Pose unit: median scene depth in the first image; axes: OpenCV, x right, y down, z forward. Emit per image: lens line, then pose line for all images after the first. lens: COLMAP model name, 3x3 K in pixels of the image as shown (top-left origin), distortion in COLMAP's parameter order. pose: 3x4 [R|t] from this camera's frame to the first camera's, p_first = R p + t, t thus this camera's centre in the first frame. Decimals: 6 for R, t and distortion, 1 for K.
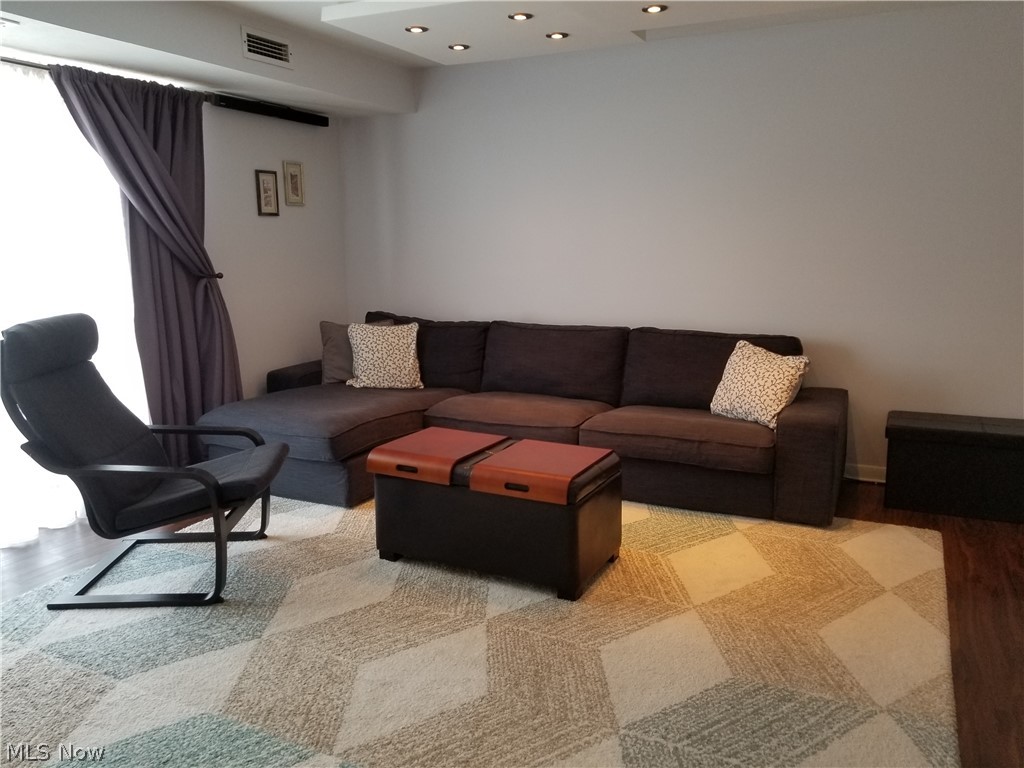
lens RADIAL K [[804.1, 0, 509.0], [0, 804.1, 371.4], [0, 0, 1]] dist [0.071014, -0.116598]
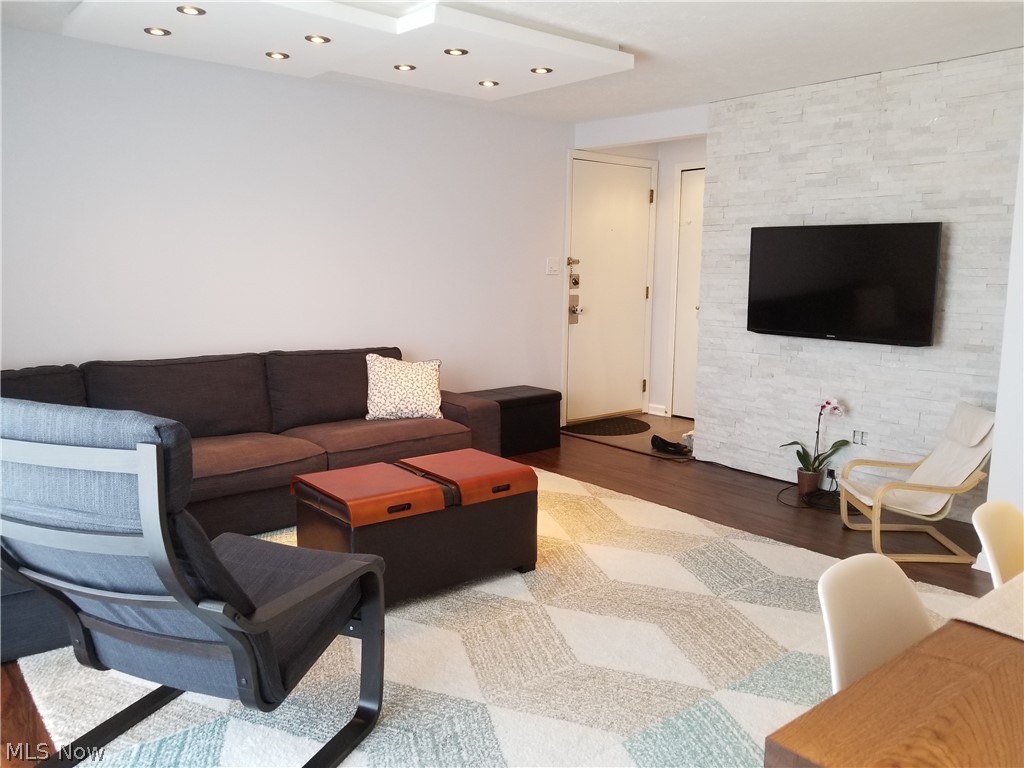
lens RADIAL K [[804.1, 0, 509.0], [0, 804.1, 371.4], [0, 0, 1]] dist [0.071014, -0.116598]
pose [[0.403098, -0.111129, 0.908385, -0.845882], [0.137880, 0.988644, 0.059763, -0.068111], [-0.904711, 0.101158, 0.413843, 0.447322]]
